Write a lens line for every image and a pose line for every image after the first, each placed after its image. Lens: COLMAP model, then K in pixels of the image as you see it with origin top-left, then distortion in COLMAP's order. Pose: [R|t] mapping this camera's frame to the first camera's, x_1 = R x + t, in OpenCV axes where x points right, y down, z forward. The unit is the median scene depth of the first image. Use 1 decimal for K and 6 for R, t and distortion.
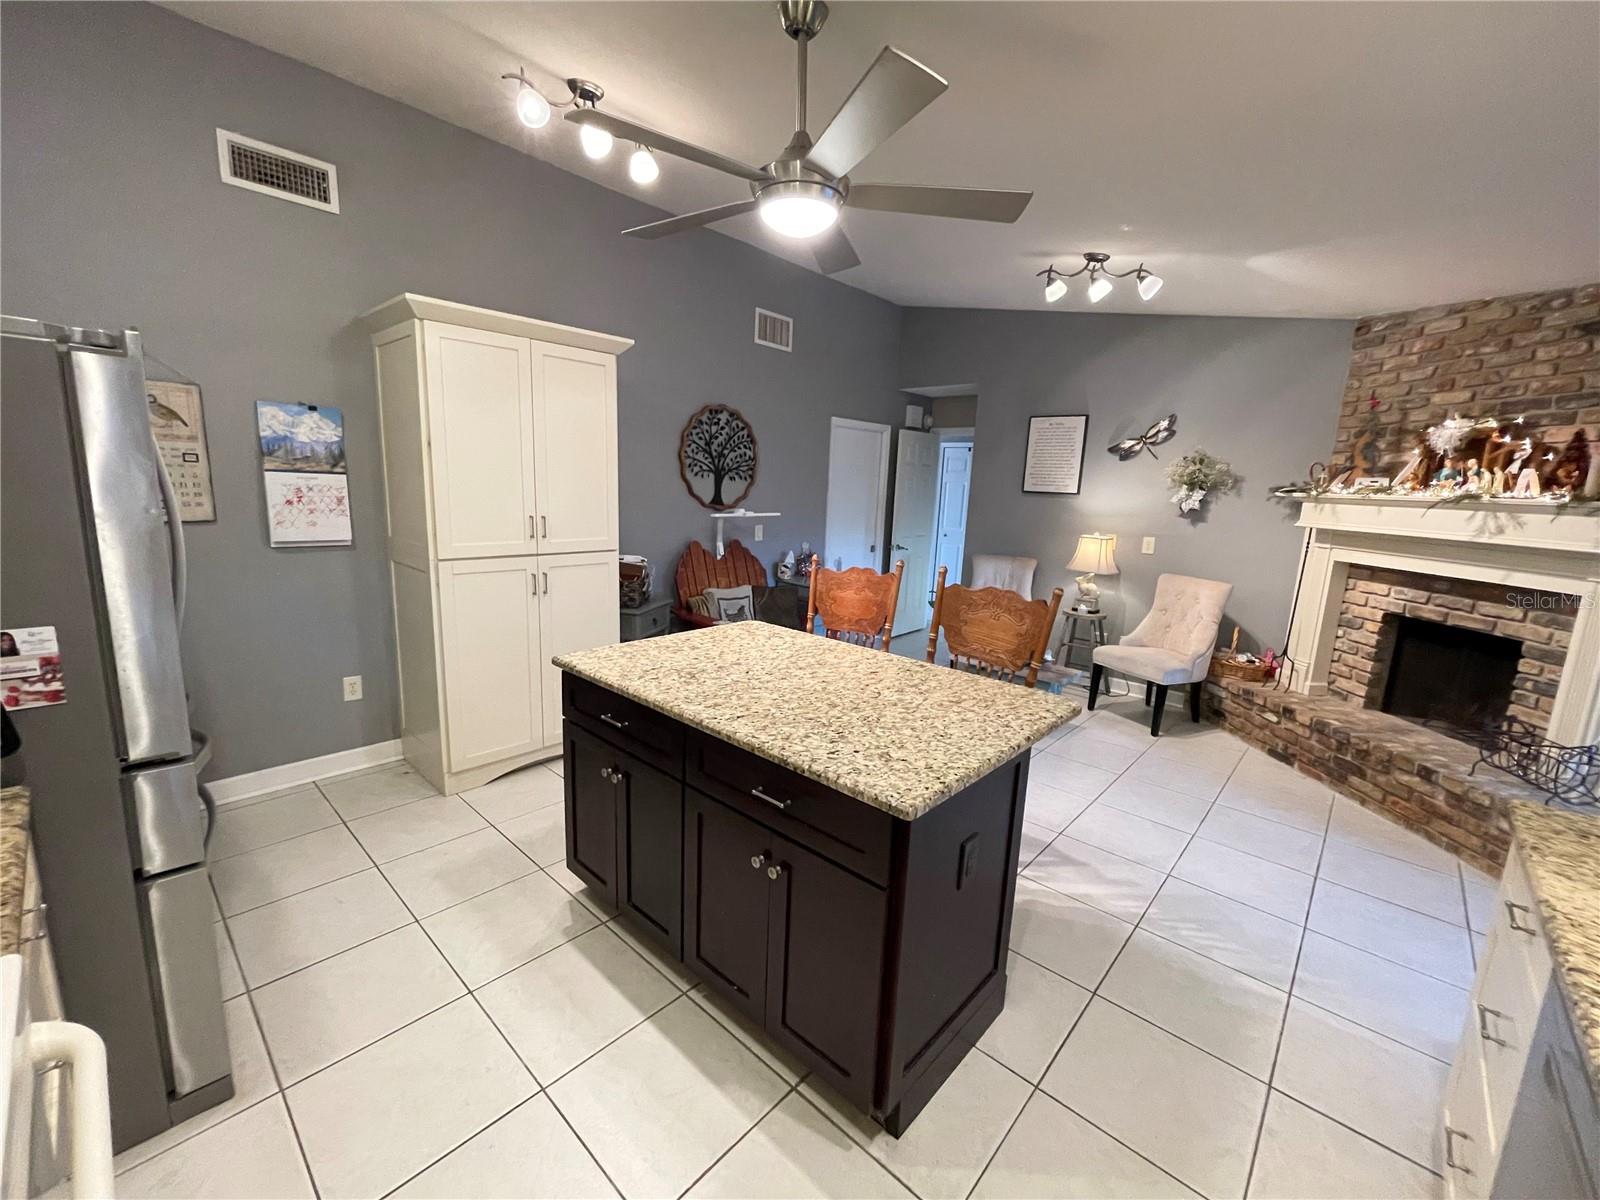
lens RADIAL K [[656.2, 0, 790.4], [0, 656.2, 597.8], [0, 0, 1]] dist [0.000381, 0.000693]
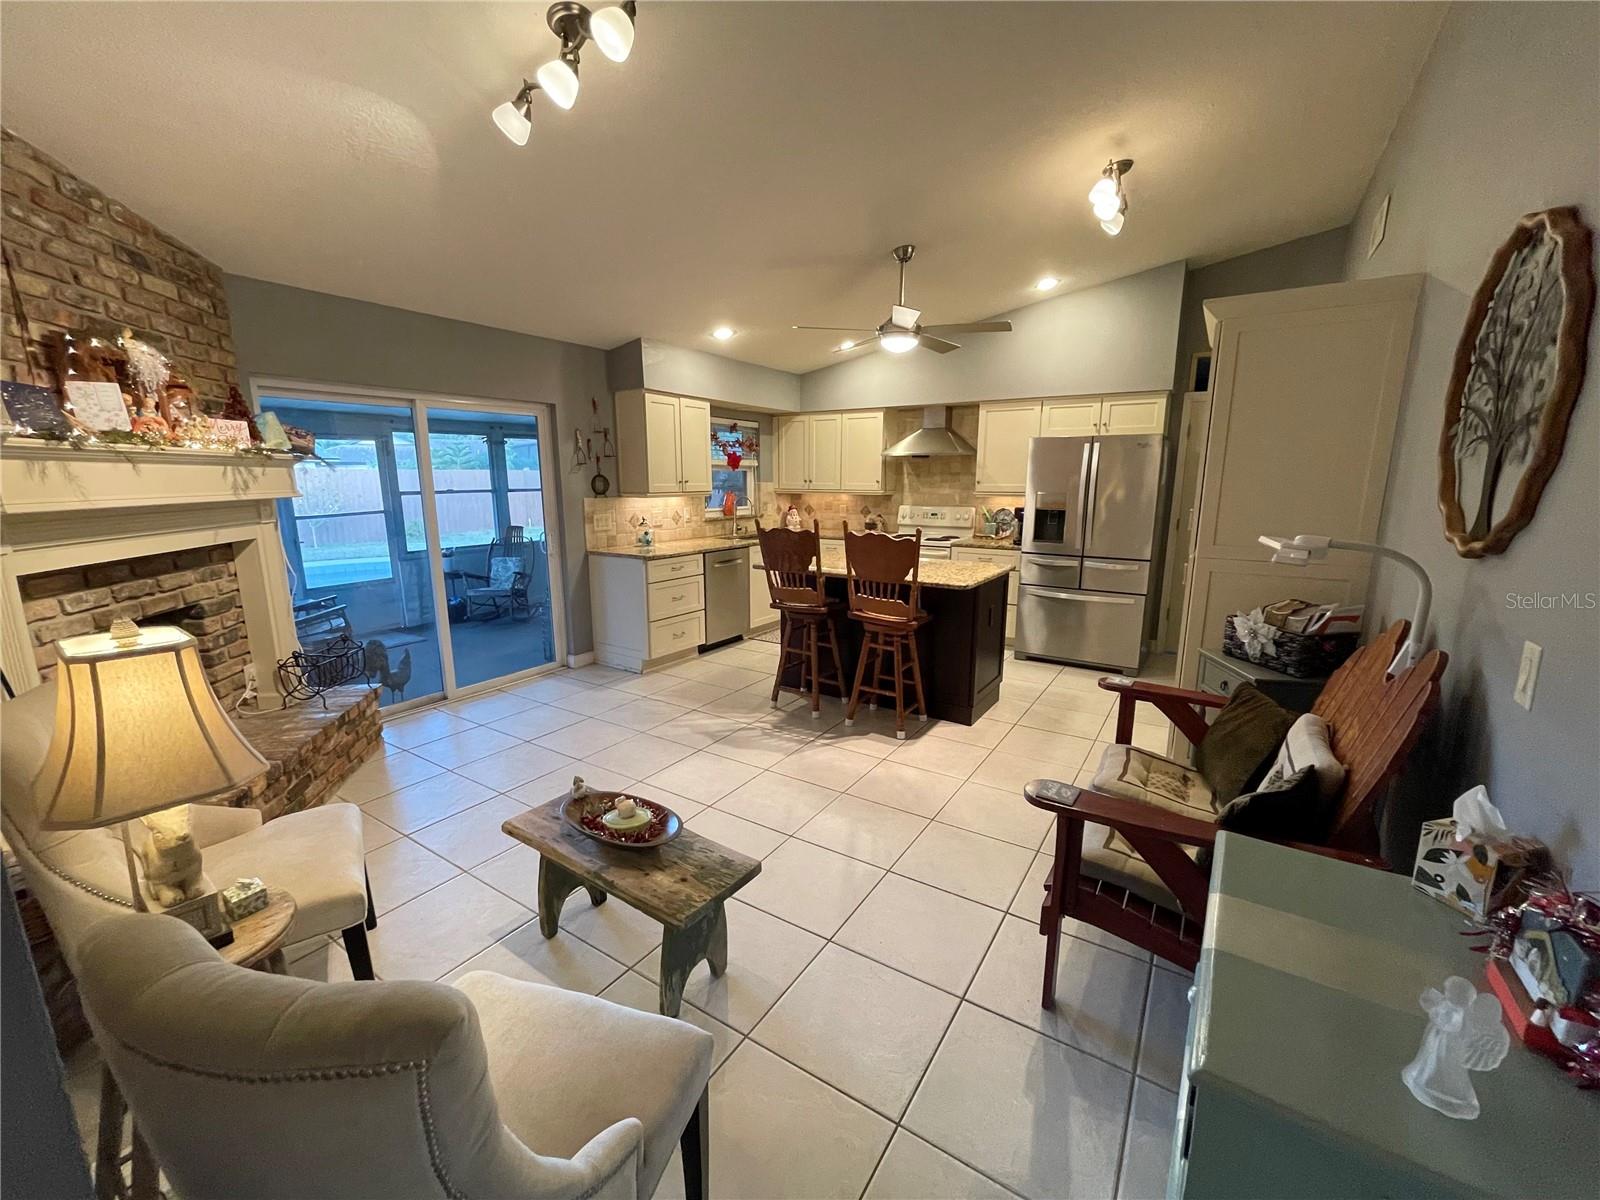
lens RADIAL K [[656.2, 0, 798.8], [0, 656.2, 604.4], [0, 0, 1]] dist [0.000381, 0.000693]
pose [[-0.985216, -0.008241, -0.171119, 0.359492], [-0.069537, 0.932098, 0.355468, -0.271459], [0.156571, 0.362112, -0.918891, 1.665944]]
